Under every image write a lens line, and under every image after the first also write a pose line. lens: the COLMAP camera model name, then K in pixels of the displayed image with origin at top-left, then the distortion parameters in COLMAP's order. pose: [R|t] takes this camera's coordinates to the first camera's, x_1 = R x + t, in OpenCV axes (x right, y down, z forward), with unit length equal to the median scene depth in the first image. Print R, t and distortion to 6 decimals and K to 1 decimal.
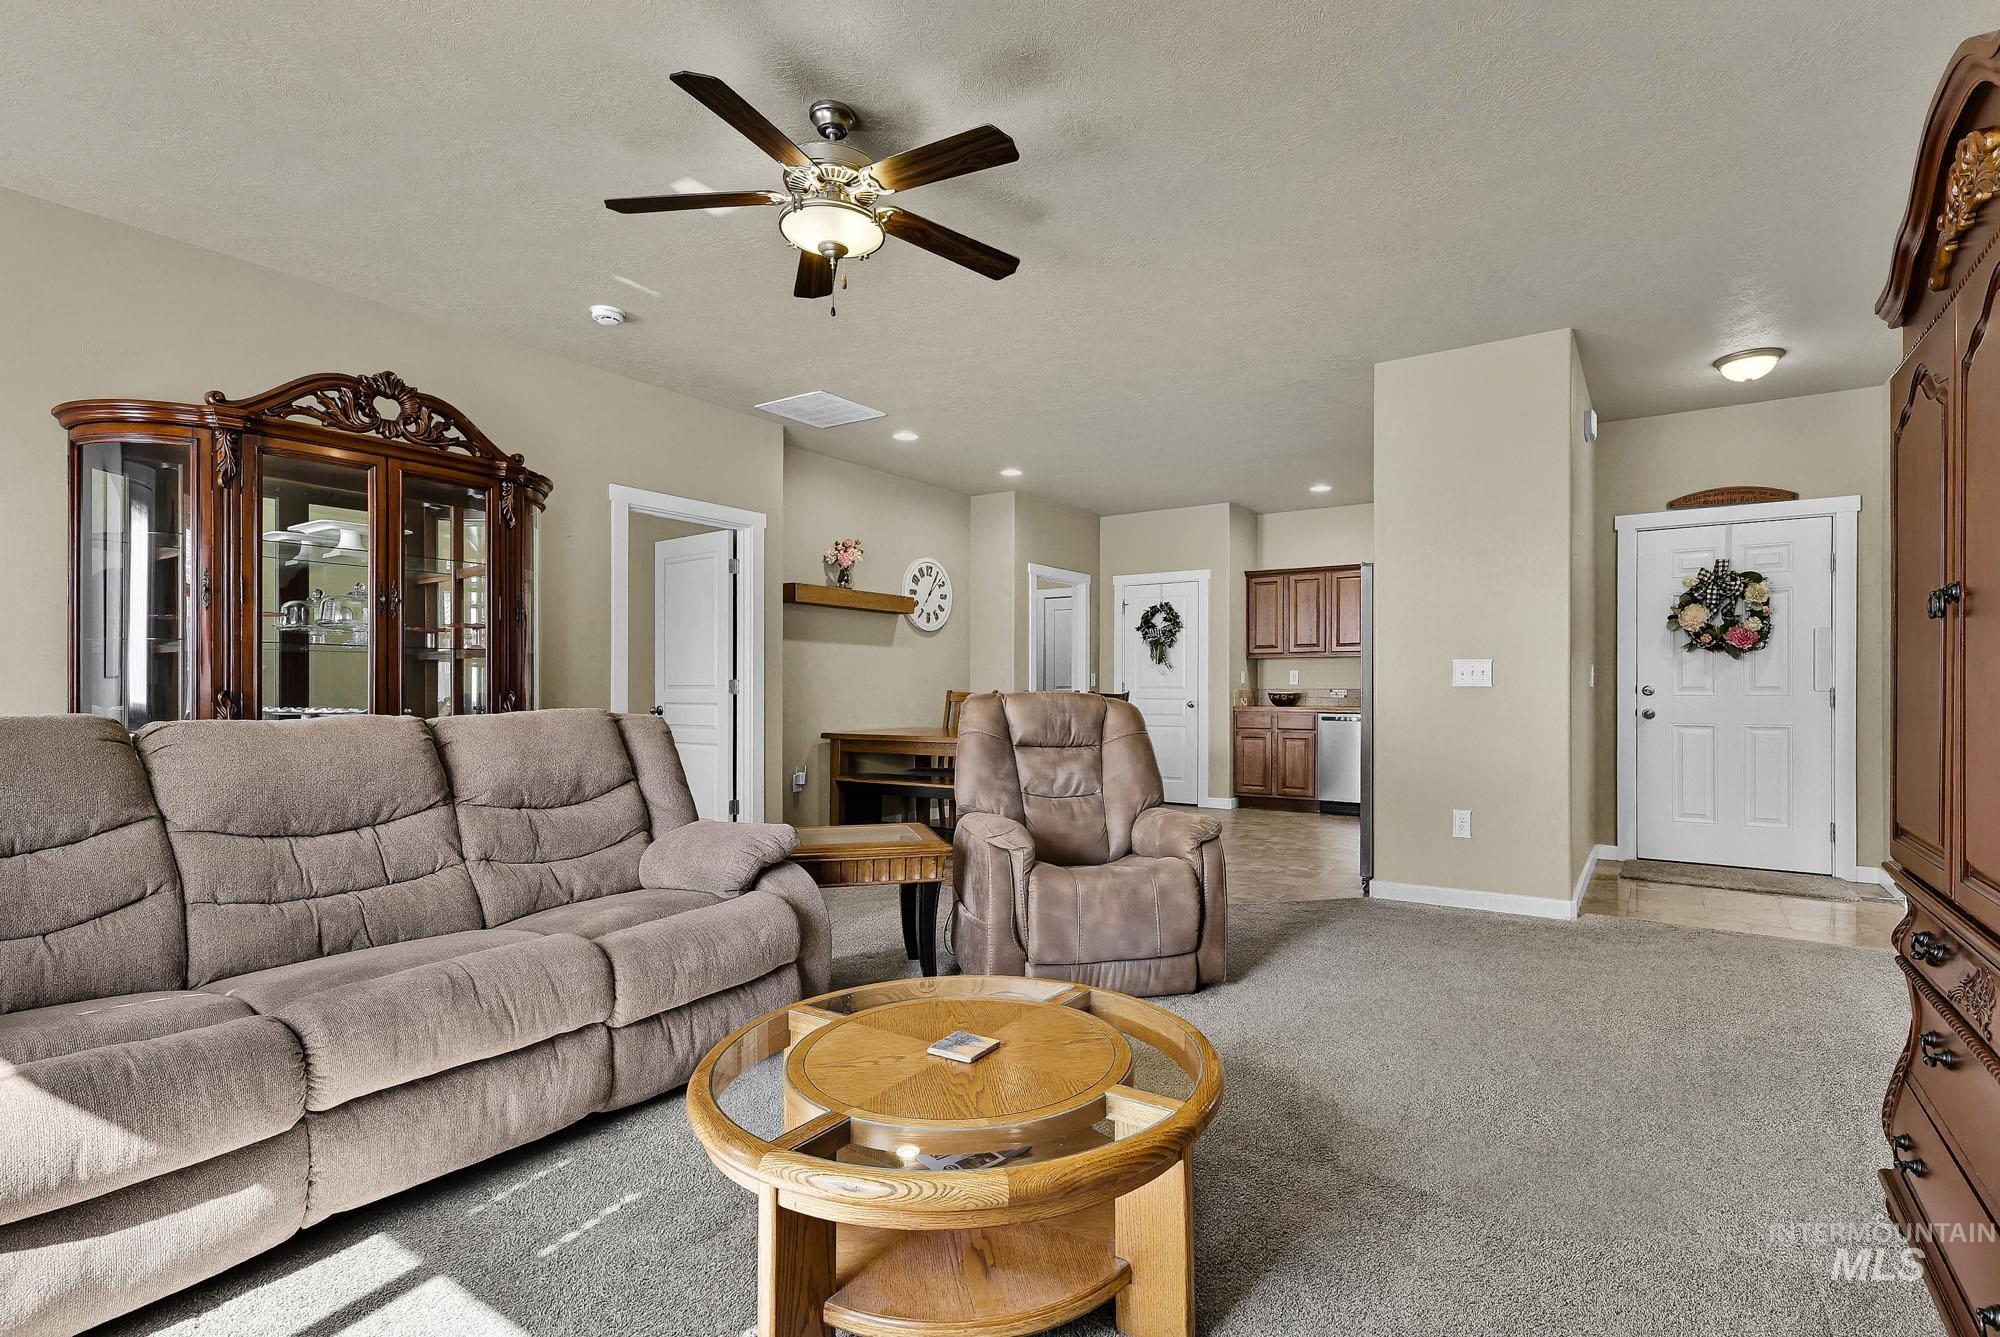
lens RADIAL K [[927.0, 0, 1035.0], [0, 927.0, 689.1], [0, 0, 1]] dist [0.008724, 0.001294]
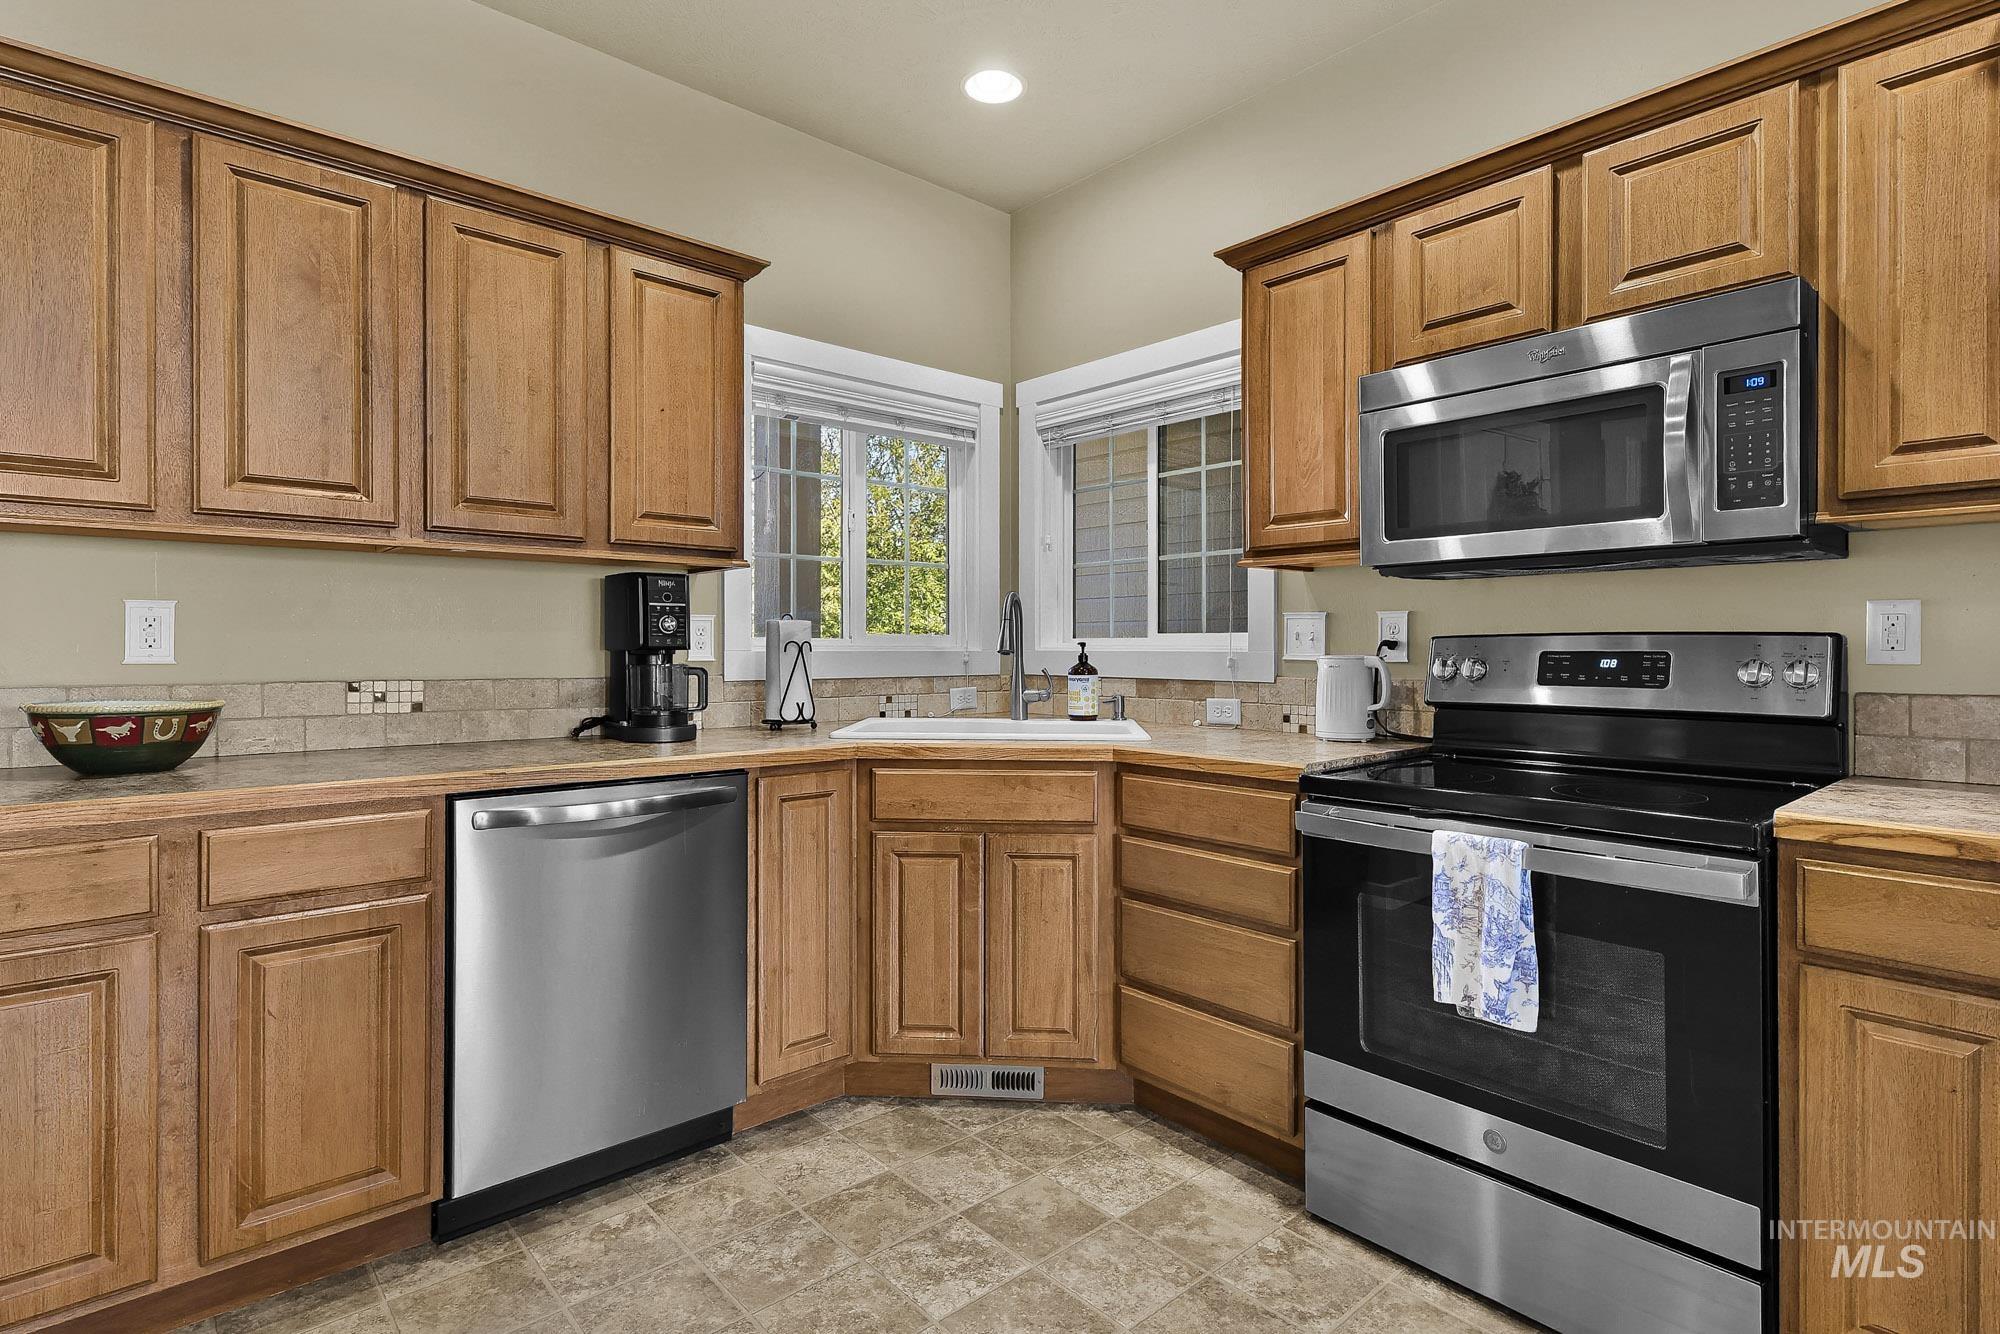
lens RADIAL K [[968.6, 0, 988.8], [0, 968.6, 652.5], [0, 0, 1]] dist [0.002180, -0.000944]
pose [[0.256708, -0.005808, 0.966472, 0.180824], [0.006346, 0.999971, 0.004324, -0.011016], [-0.966468, 0.005024, 0.256737, 1.166420]]
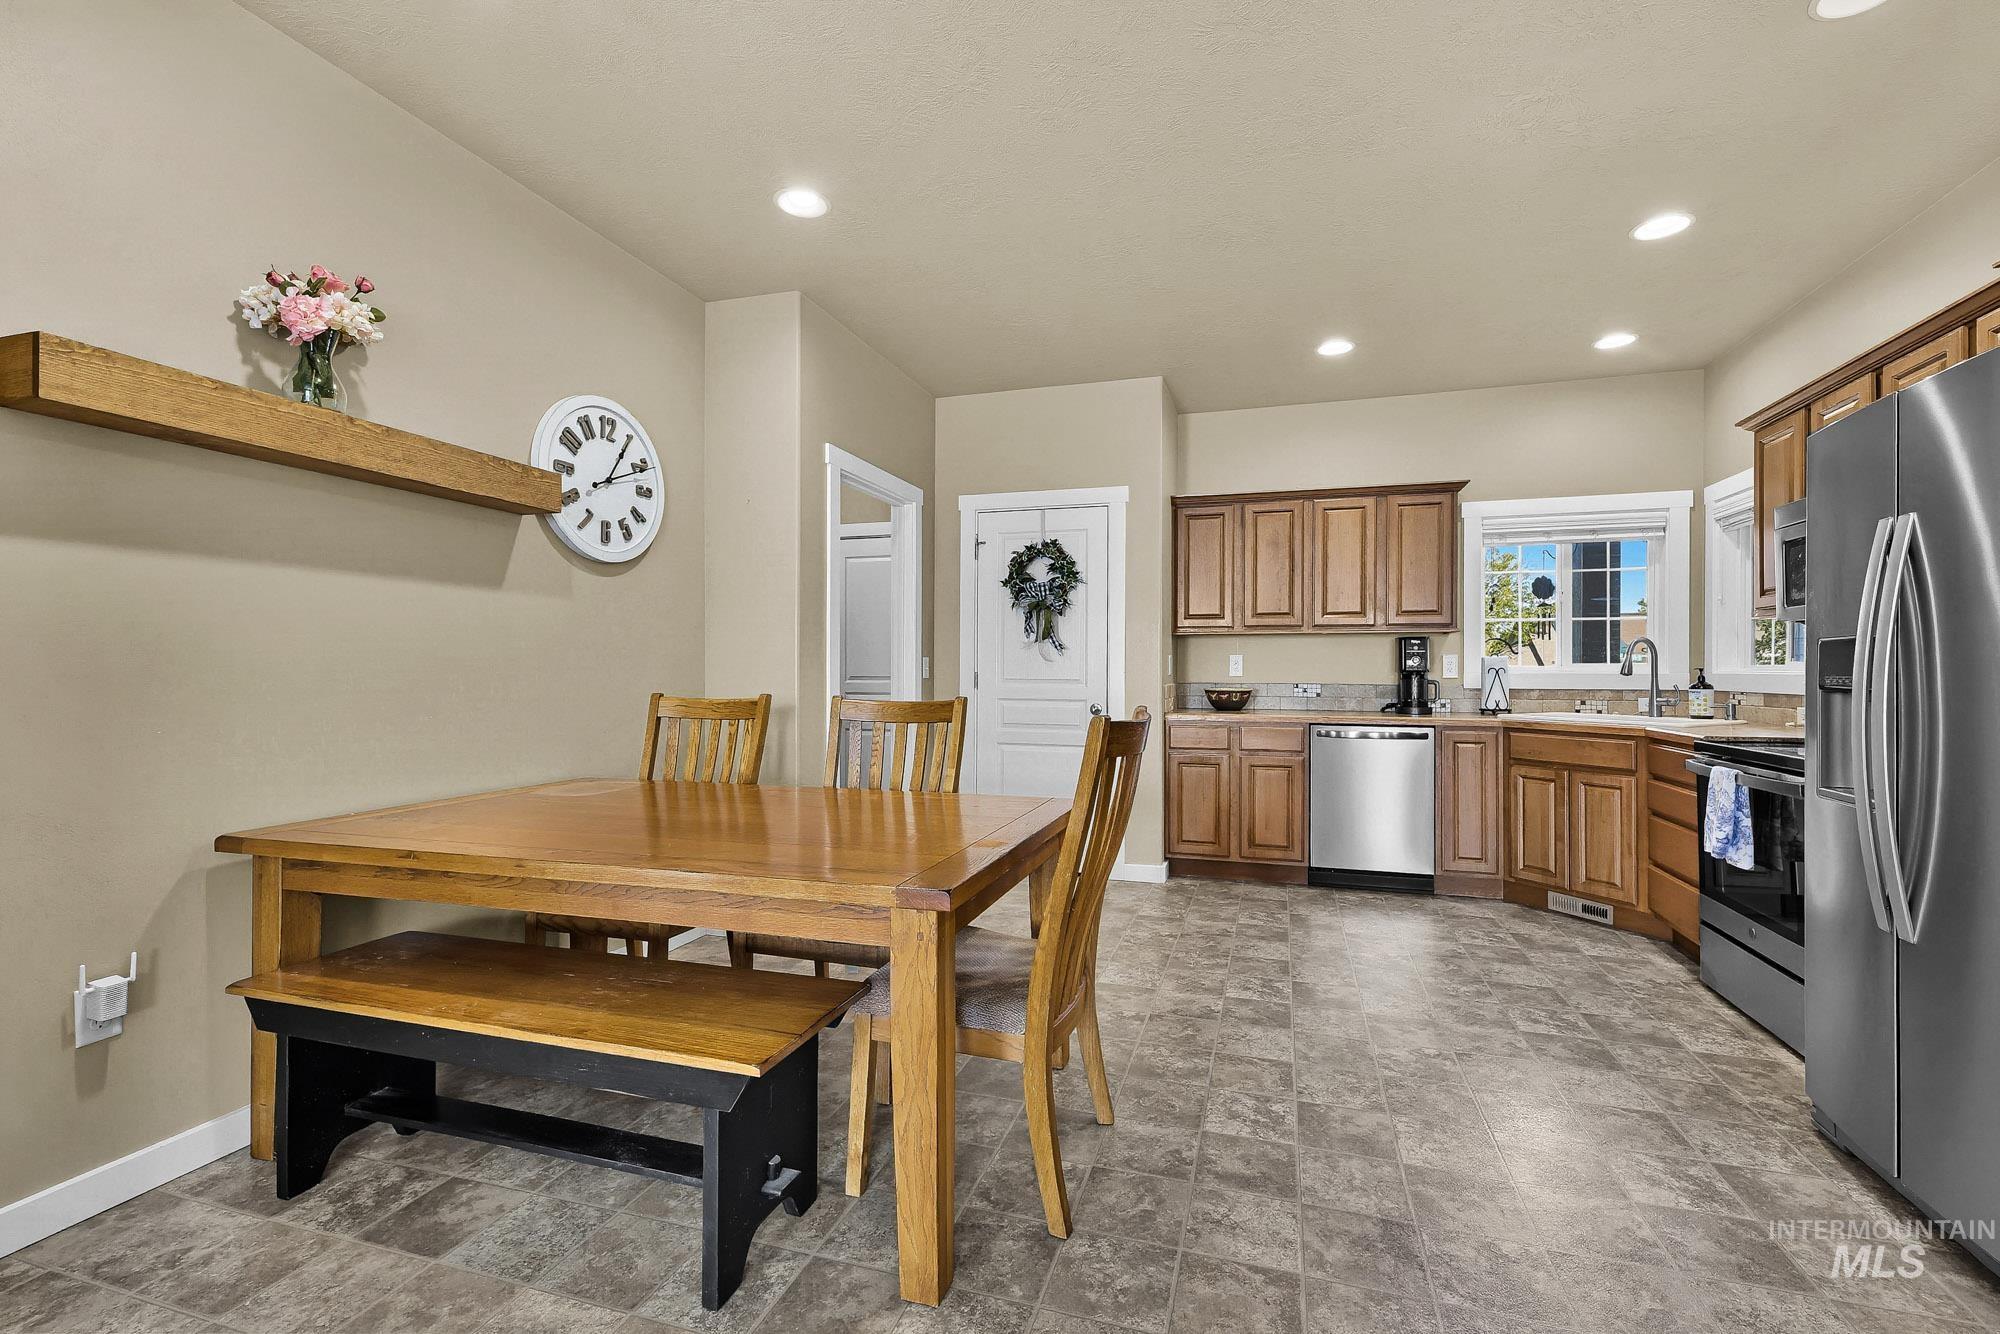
lens RADIAL K [[853.1, 0, 1027.2], [0, 853.1, 661.0], [0, 0, 1]] dist [0.018191, -0.002103]
pose [[0.956350, 0.002837, 0.292210, -0.052934], [0.001756, 0.999879, -0.015454, -0.009884], [-0.292219, 0.015293, 0.956229, 0.712294]]
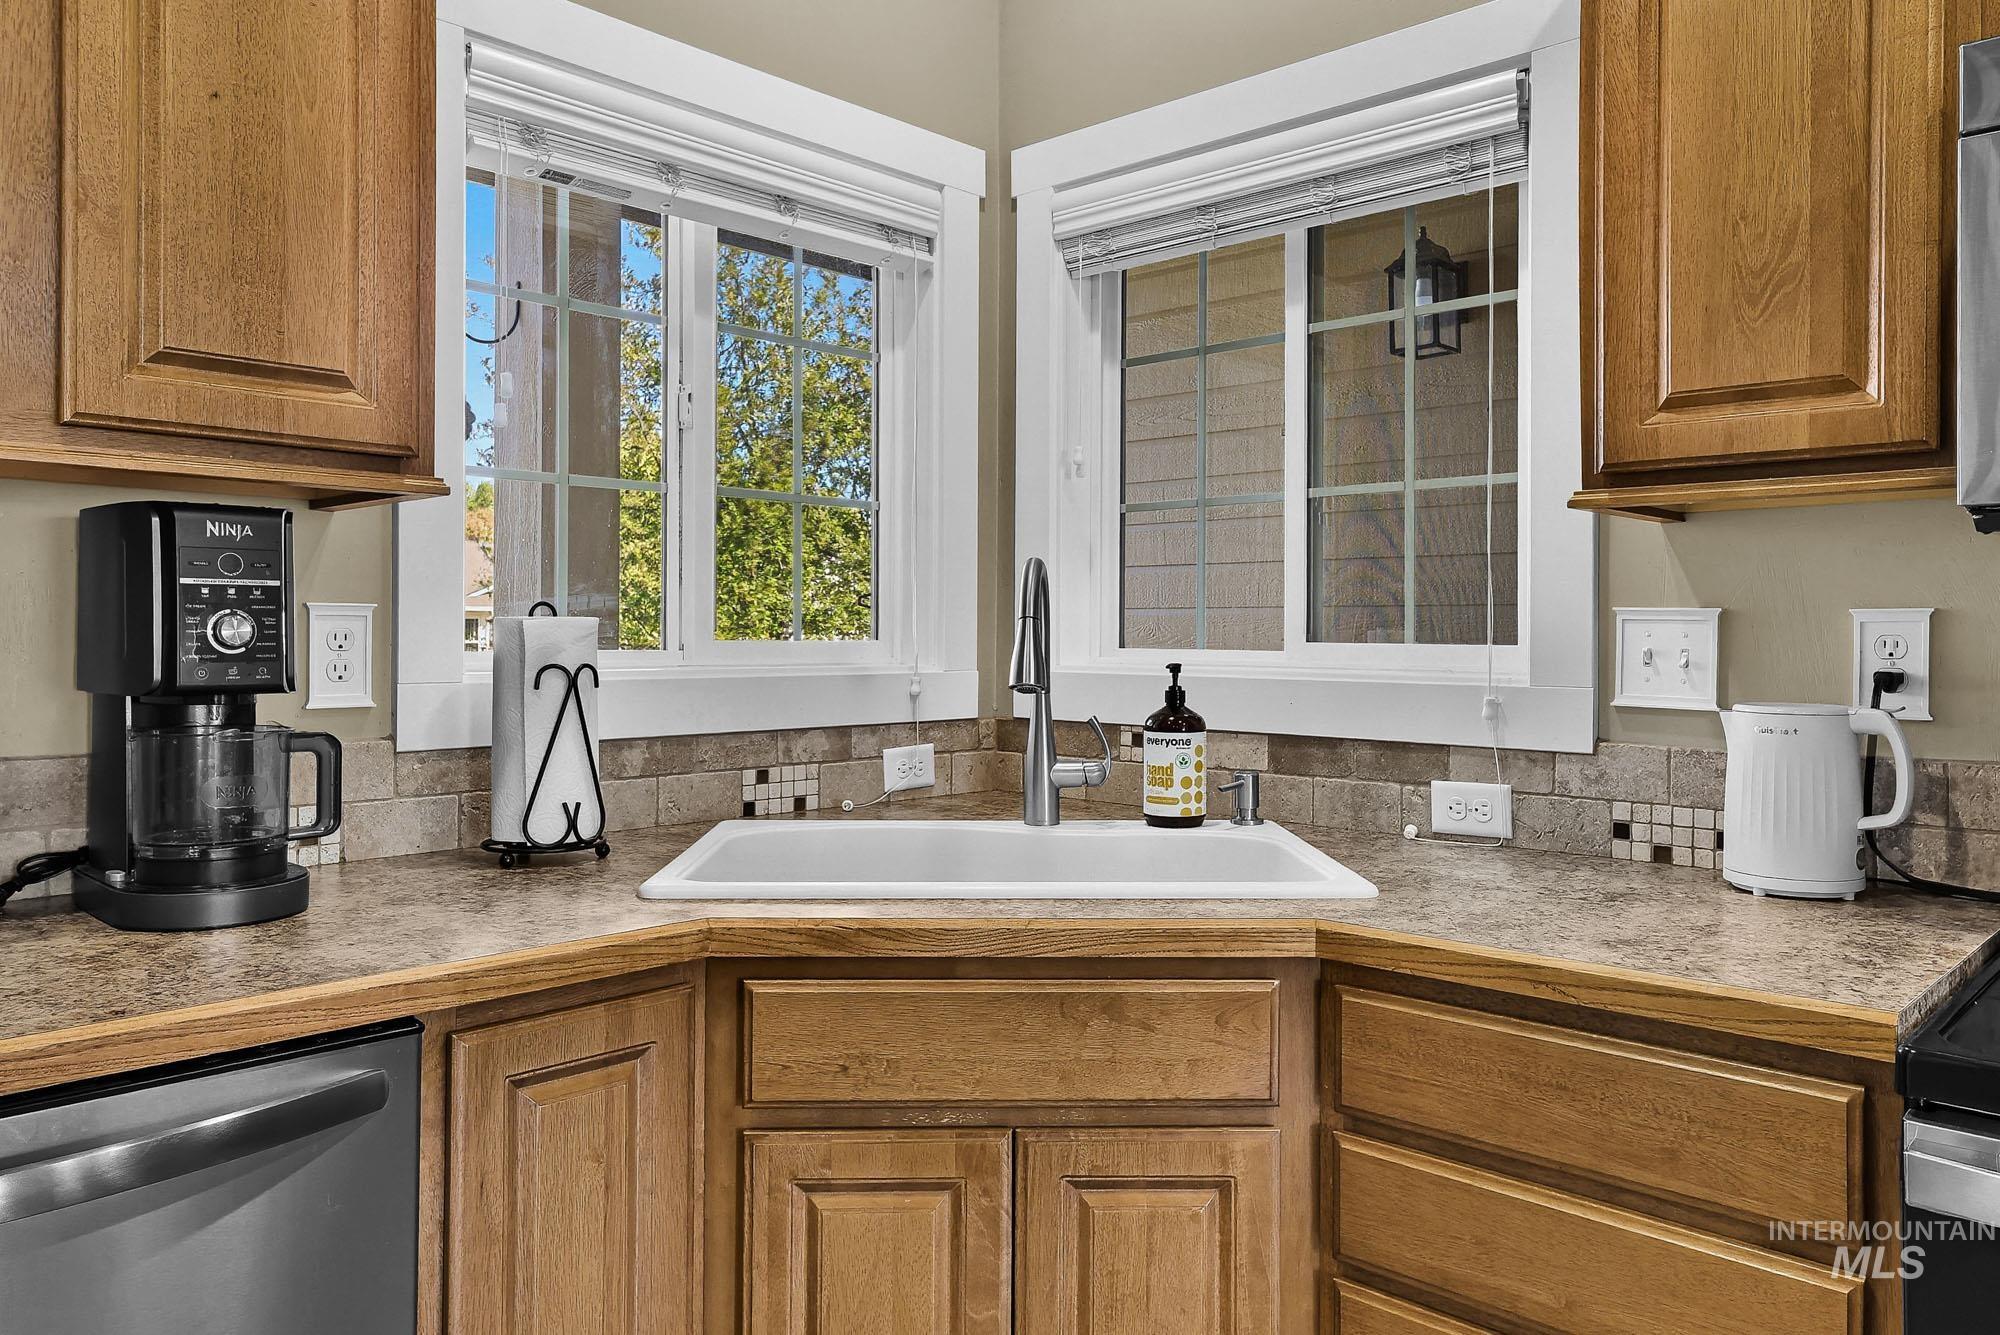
lens RADIAL K [[1382.7, 0, 1001.4], [0, 1382.7, 636.6], [0, 0, 1]] dist [0.003456, 0.005797]
pose [[0.161853, -0.002573, 0.986812, 0.344249], [0.001772, 0.999996, 0.002316, -0.022378], [-0.986813, 0.001373, 0.161857, 1.241278]]
